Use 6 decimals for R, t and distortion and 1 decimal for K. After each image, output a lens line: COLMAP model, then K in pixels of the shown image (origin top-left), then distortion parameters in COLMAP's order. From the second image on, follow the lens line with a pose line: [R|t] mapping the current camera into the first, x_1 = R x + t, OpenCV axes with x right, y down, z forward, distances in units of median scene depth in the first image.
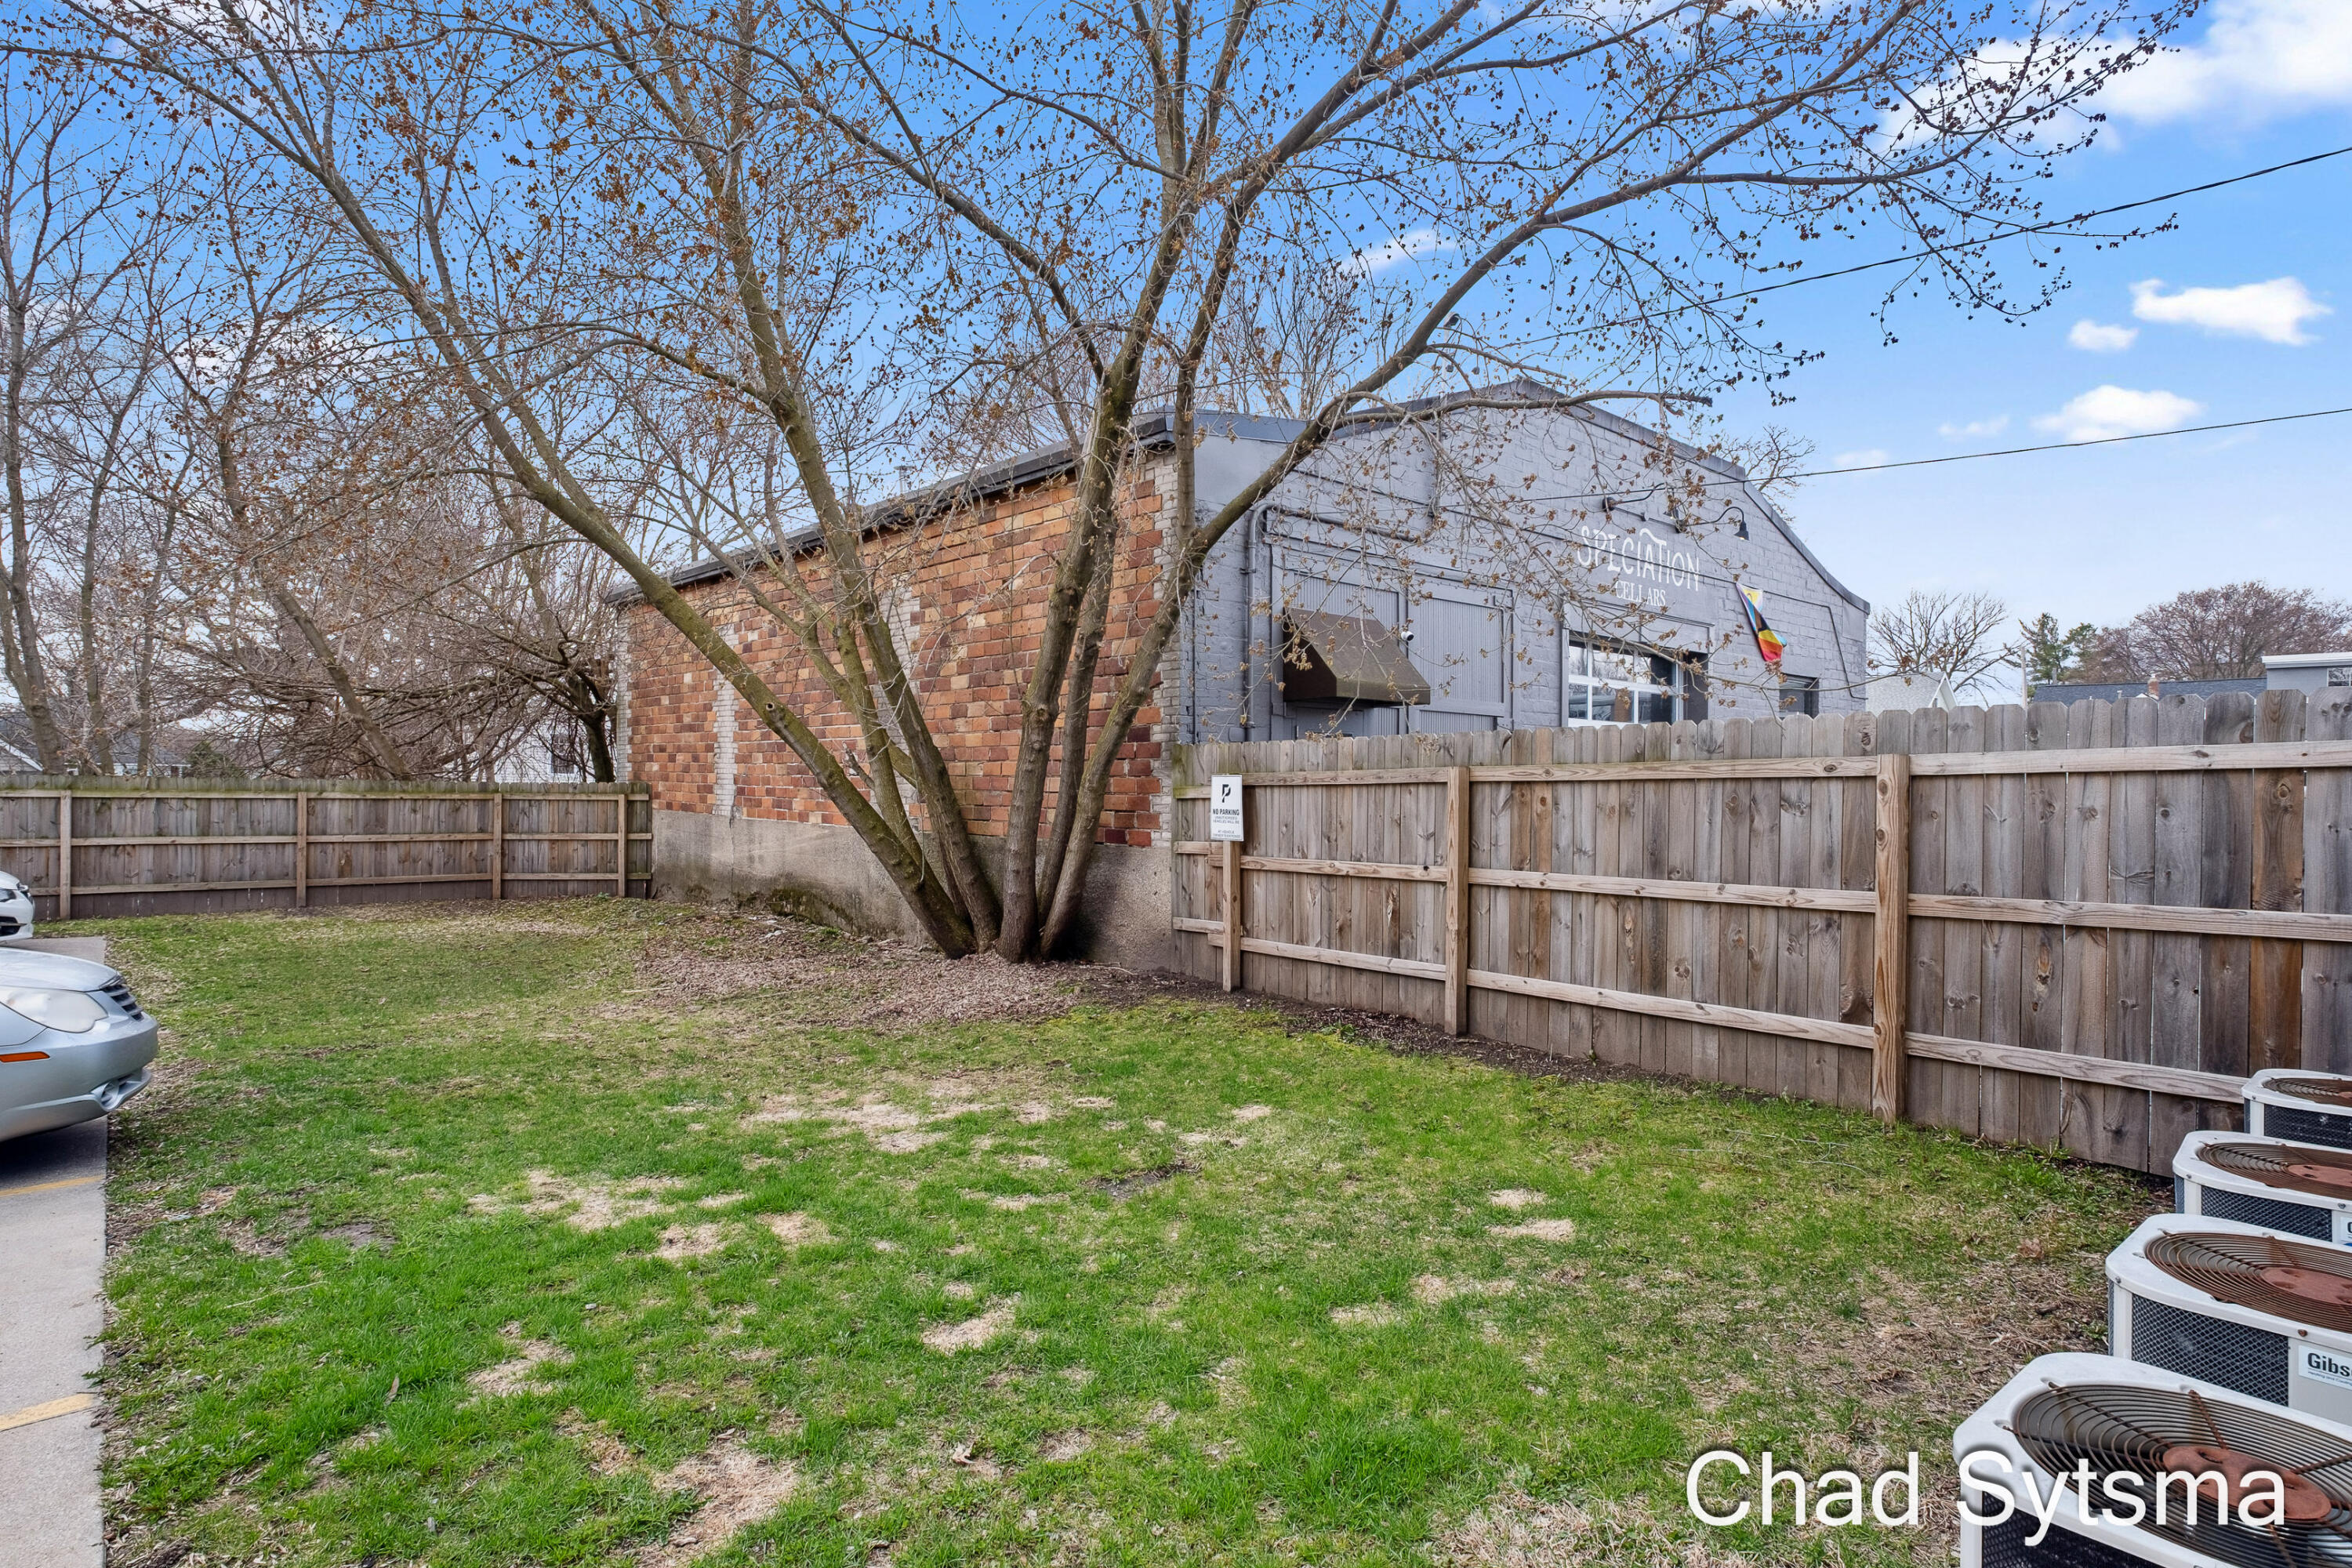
lens RADIAL K [[1166.0, 0, 1176.0], [0, 1166.0, 784.0], [0, 0, 1]] dist [-0.004389, -0.000582]
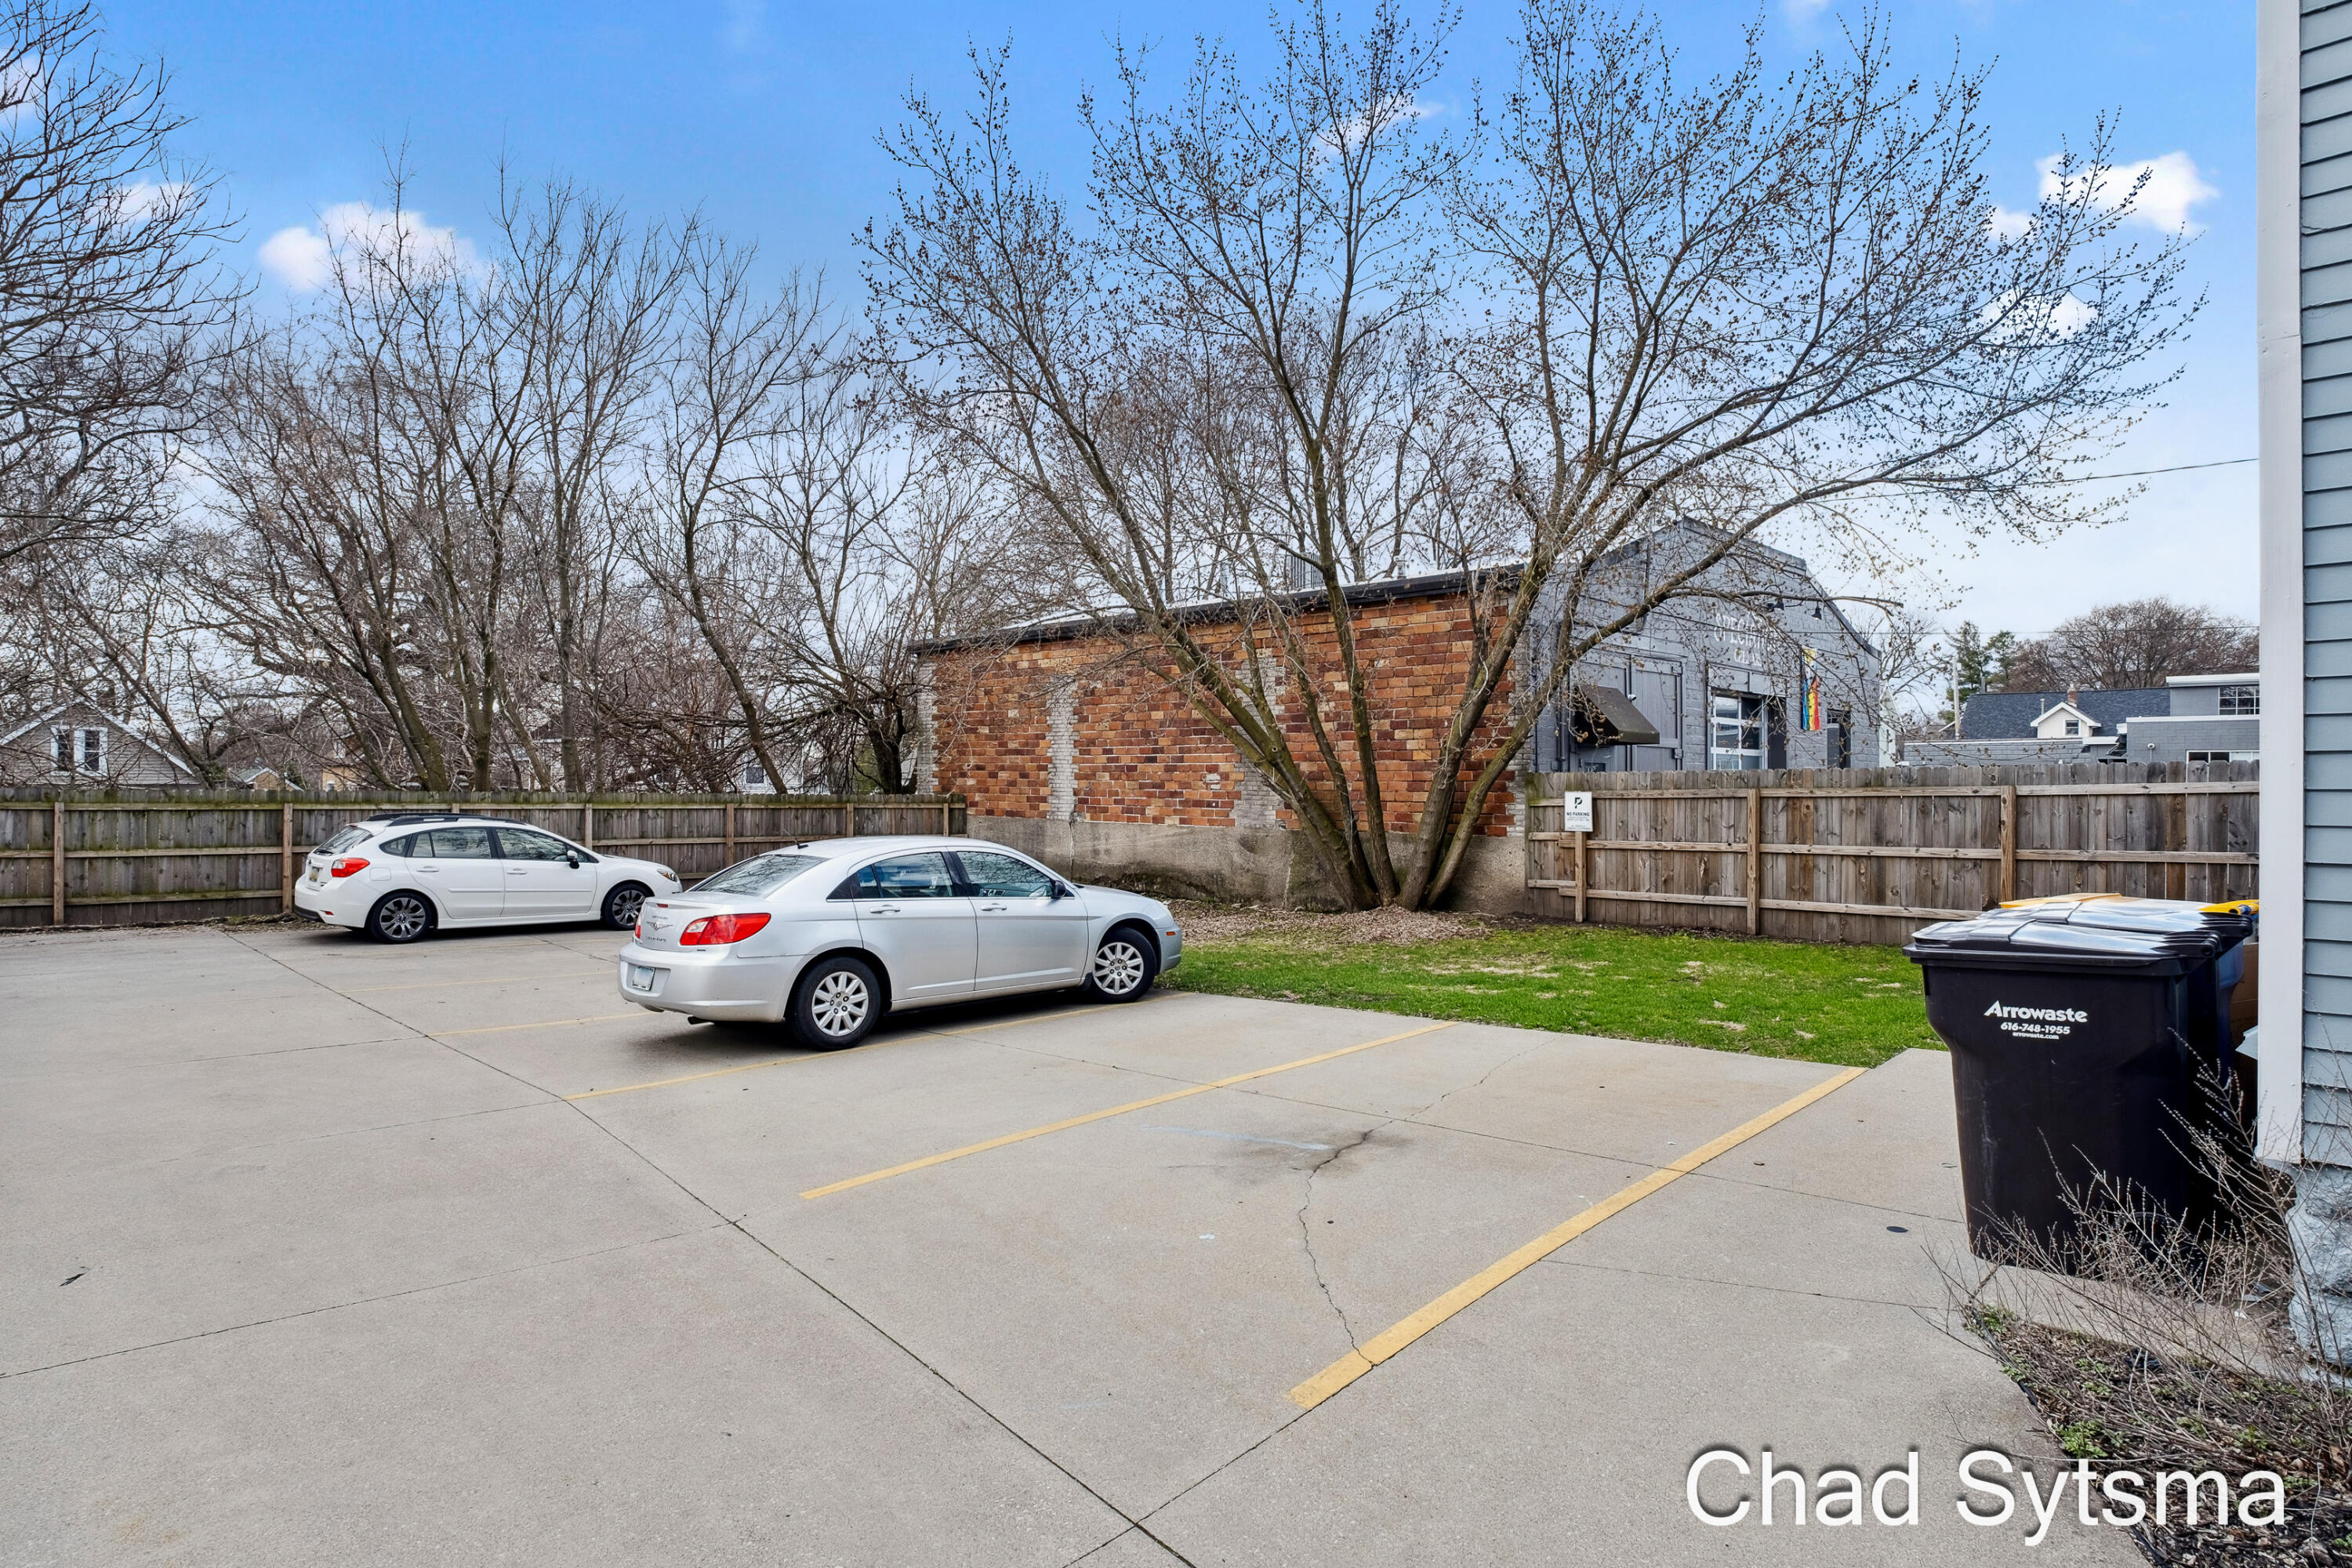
lens RADIAL K [[1211.4, 0, 1176.0], [0, 1211.4, 784.0], [0, 0, 1]] dist [0.001415, -0.000444]
pose [[0.997743, -0.004000, 0.067032, -0.717429], [0.004130, 0.999990, -0.001796, -0.020374], [-0.067024, 0.002068, 0.997749, -0.762602]]
